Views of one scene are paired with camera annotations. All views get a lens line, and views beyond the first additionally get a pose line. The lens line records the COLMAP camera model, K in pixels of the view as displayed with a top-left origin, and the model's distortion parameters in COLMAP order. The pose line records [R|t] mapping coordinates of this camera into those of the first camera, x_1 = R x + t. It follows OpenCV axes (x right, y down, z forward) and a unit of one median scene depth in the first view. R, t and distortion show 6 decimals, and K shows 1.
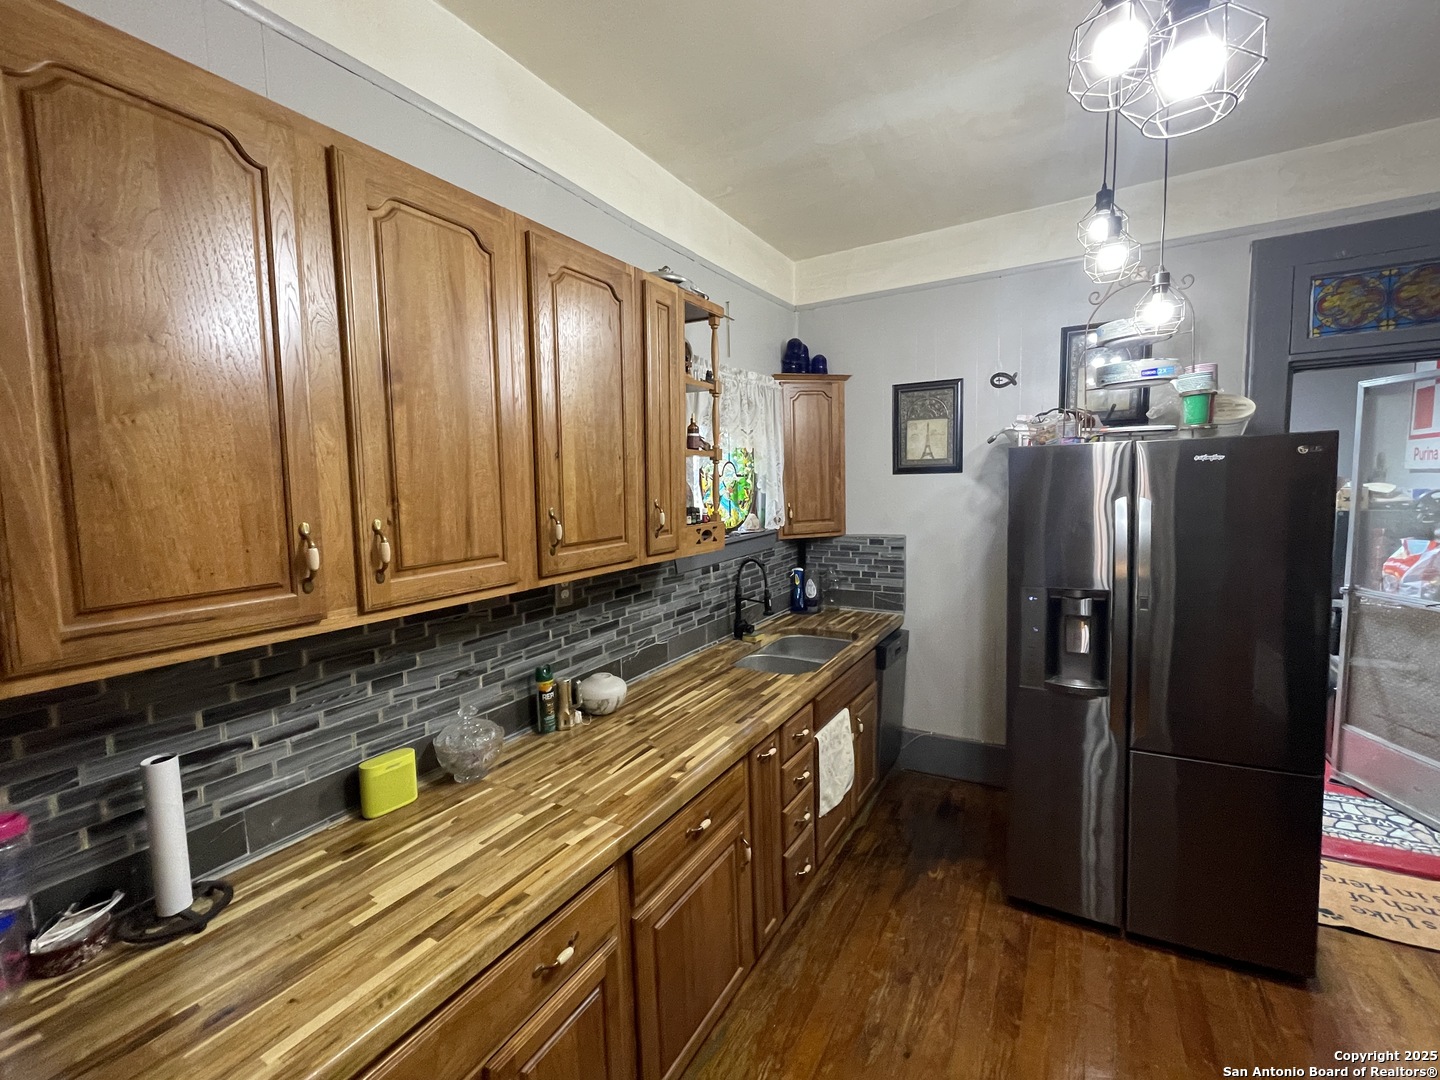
lens RADIAL K [[624.9, 0, 720.0], [0, 624.9, 540.0], [0, 0, 1]] dist [-0.002138, -0.000155]
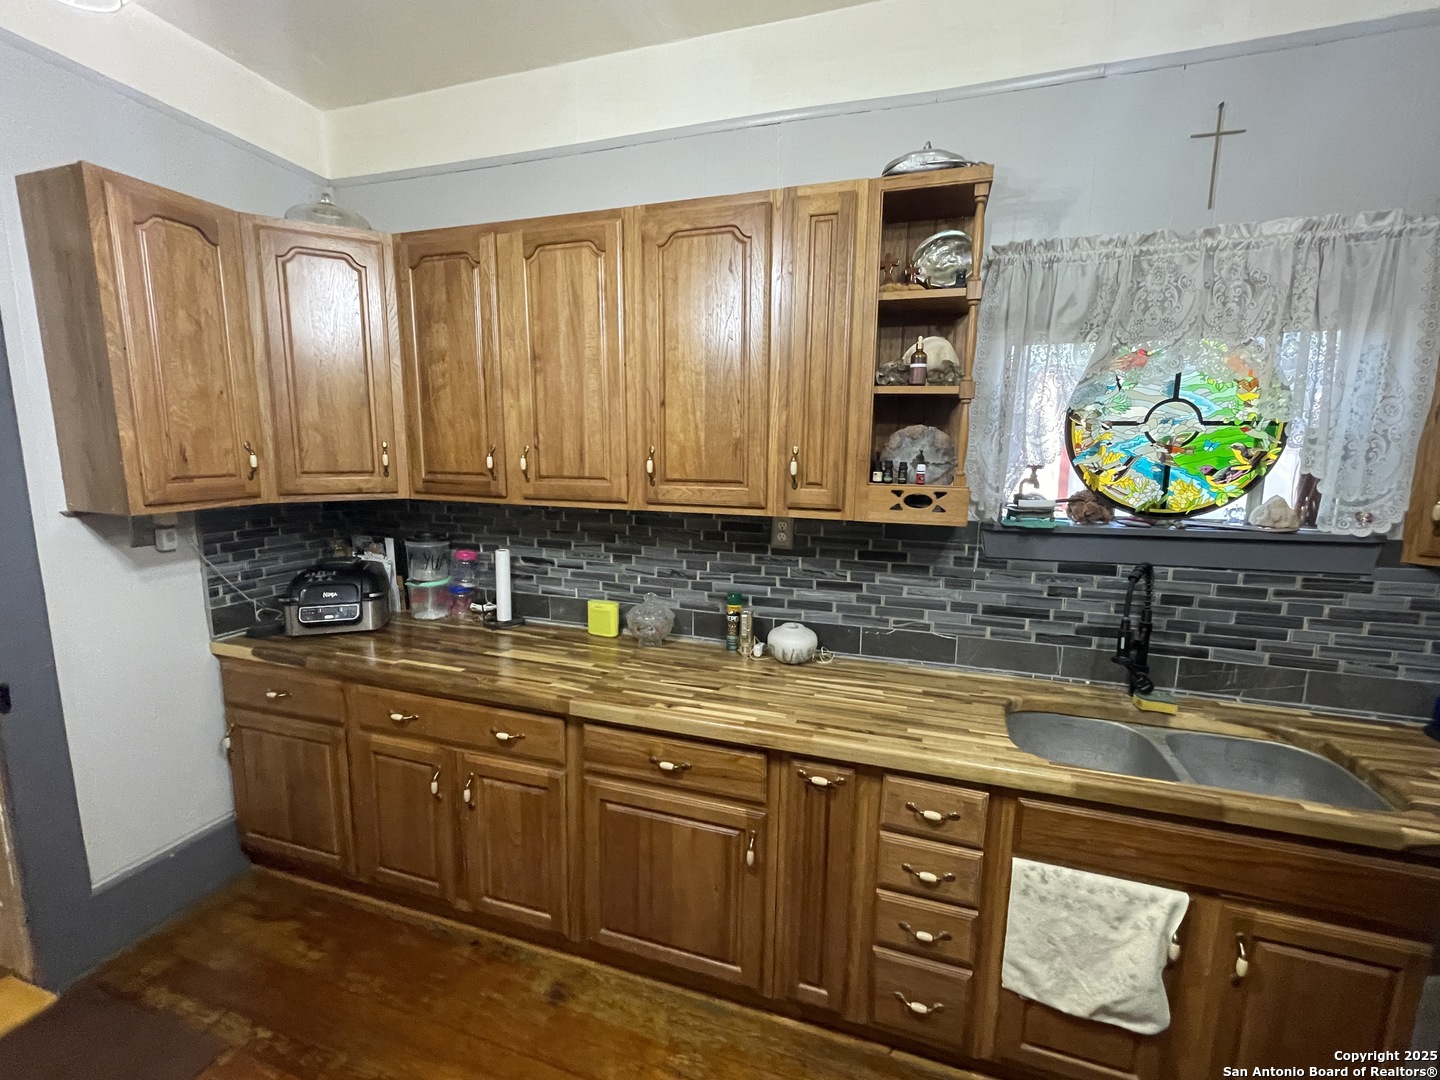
lens RADIAL K [[624.9, 0, 720.0], [0, 624.9, 540.0], [0, 0, 1]] dist [-0.002138, -0.000155]
pose [[0.204082, 0.172324, -0.963668, 0.819866], [-0.109029, 0.982262, 0.152560, -0.062214], [0.972864, 0.073933, 0.219250, 0.753161]]
